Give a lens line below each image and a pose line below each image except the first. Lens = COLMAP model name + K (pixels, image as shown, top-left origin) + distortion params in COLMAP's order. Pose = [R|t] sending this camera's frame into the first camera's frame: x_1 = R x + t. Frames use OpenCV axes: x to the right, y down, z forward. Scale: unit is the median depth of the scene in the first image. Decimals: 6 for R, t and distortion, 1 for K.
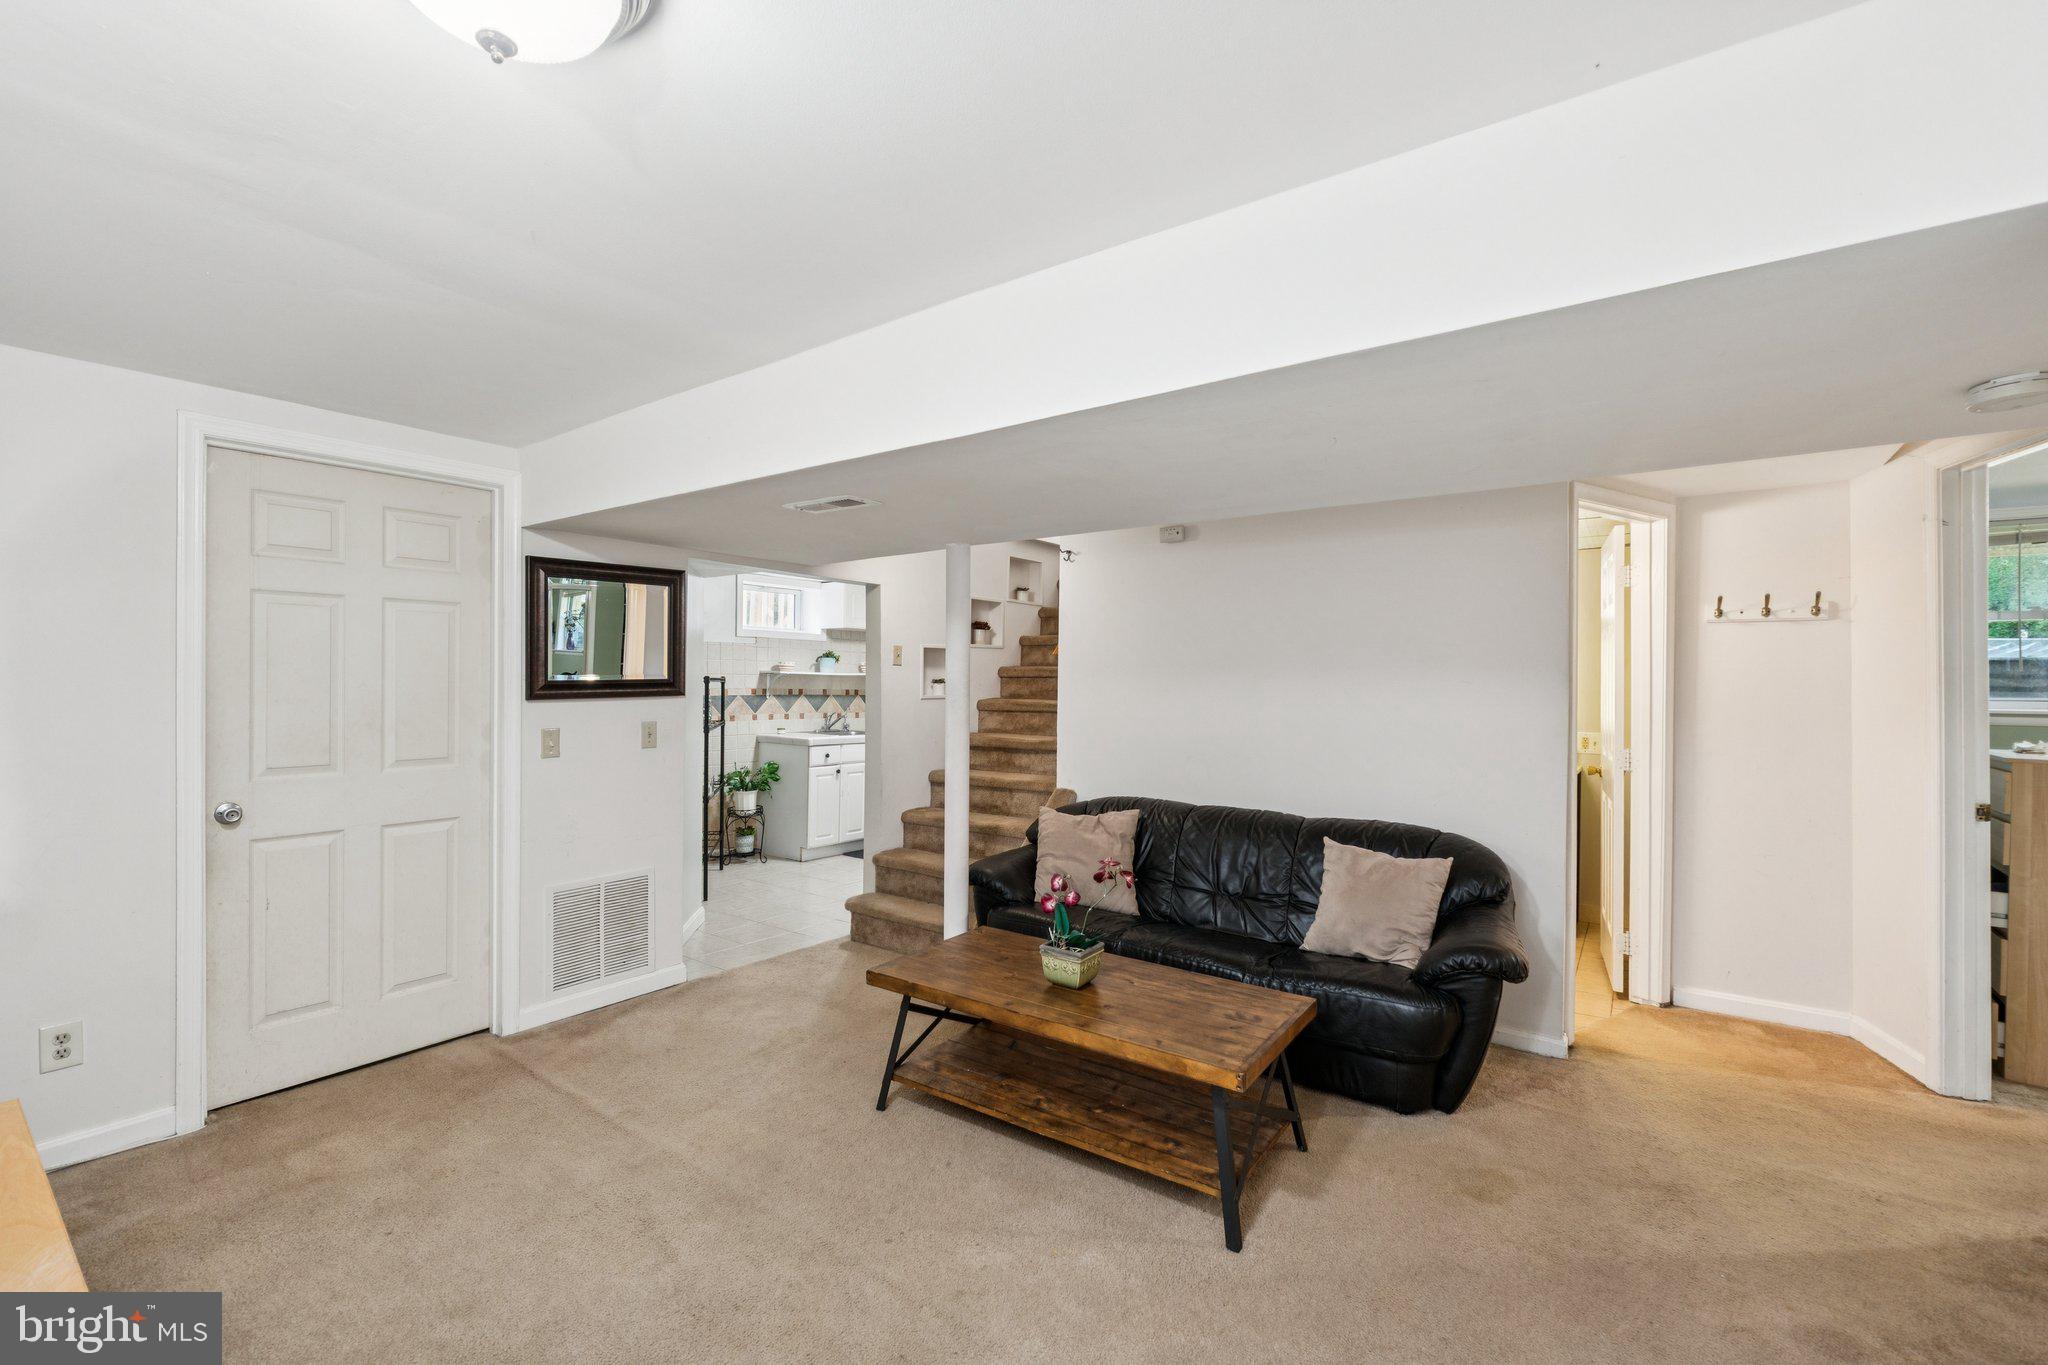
lens RADIAL K [[871.1, 0, 1026.6], [0, 871.1, 678.6], [0, 0, 1]] dist [-0.004091, -0.002358]
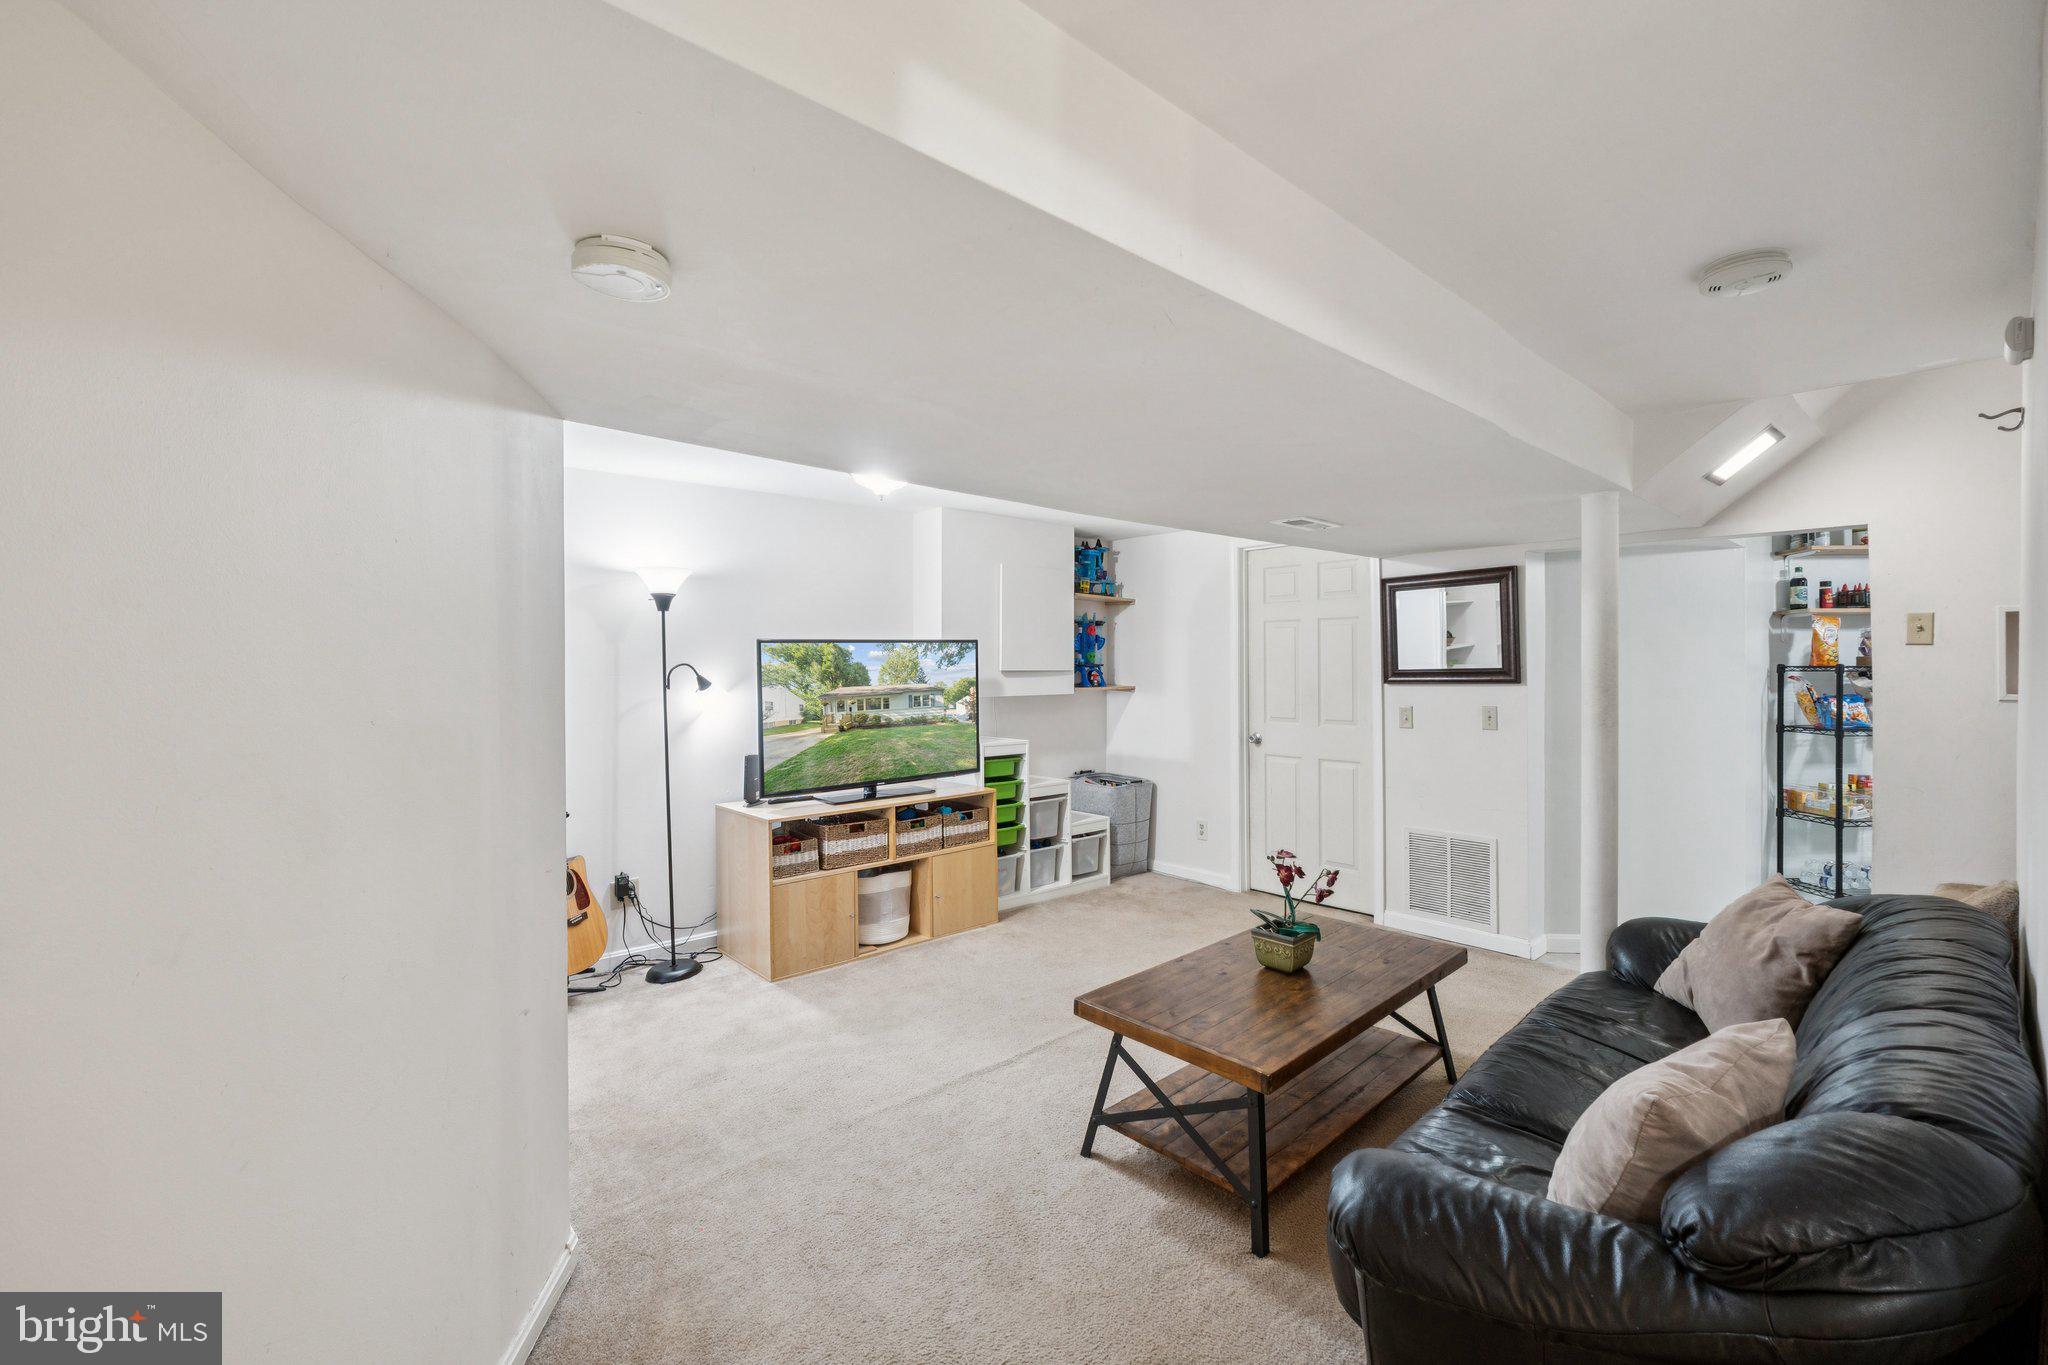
lens RADIAL K [[871.1, 0, 1019.1], [0, 871.1, 665.7], [0, 0, 1]] dist [-0.004091, -0.002358]
pose [[-0.221859, -0.007358, -0.975051, 0.441211], [0.002130, 0.999965, -0.008031, 0.002825], [0.975076, -0.003859, -0.221836, 0.368487]]
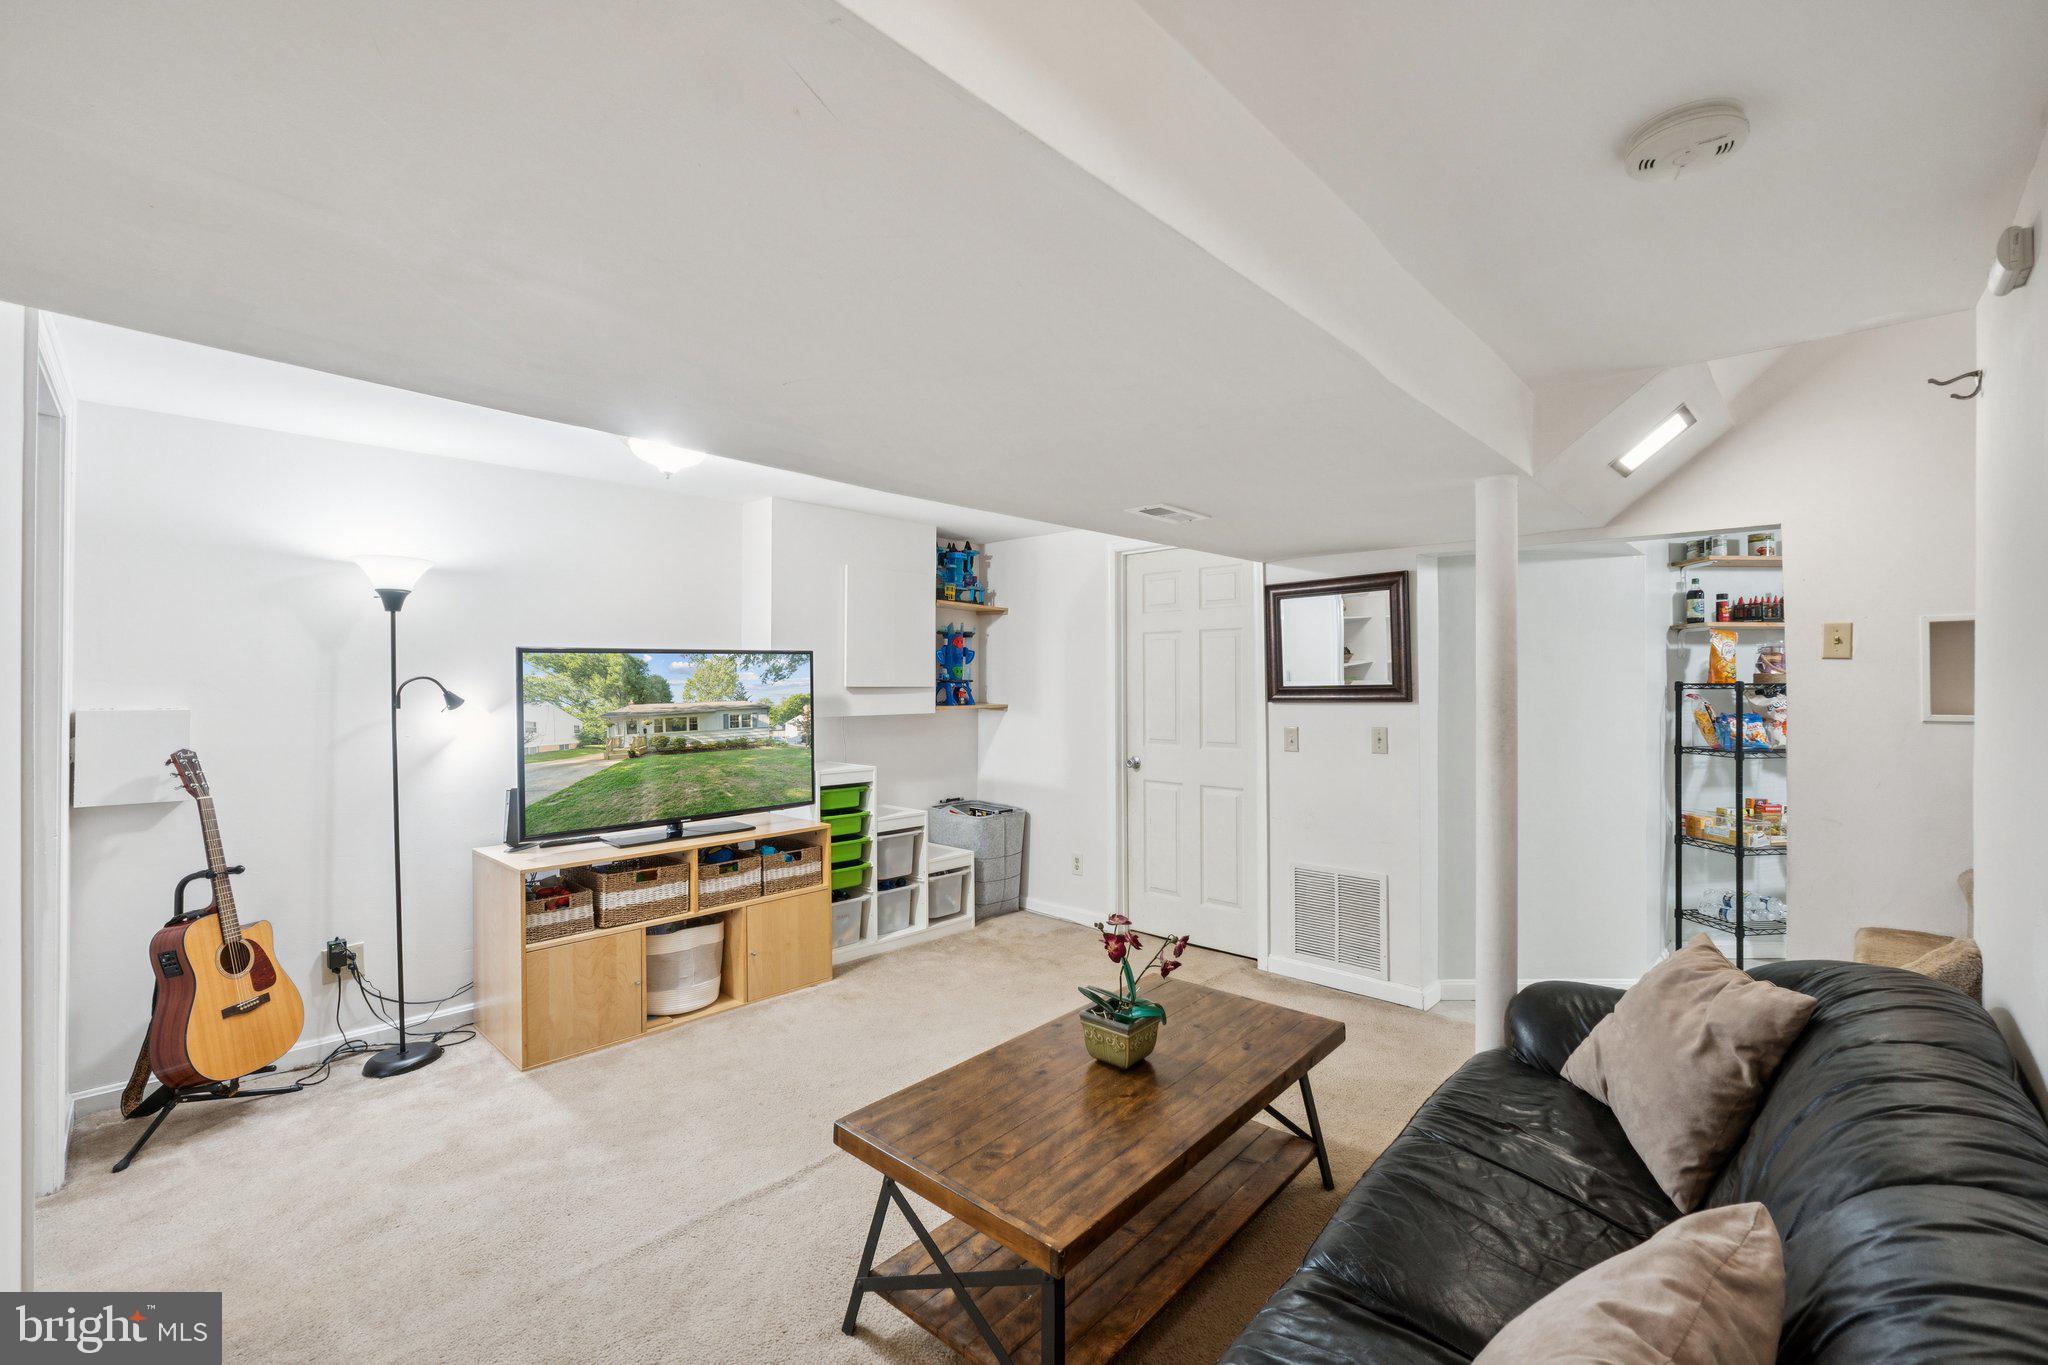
lens RADIAL K [[871.1, 0, 1023.8], [0, 871.1, 674.5], [0, 0, 1]] dist [-0.004091, -0.002358]
pose [[-0.130332, -0.017474, -0.991316, 0.343857], [-0.000556, 0.999846, -0.017551, 0.003737], [0.991470, -0.001737, -0.130322, 0.404791]]
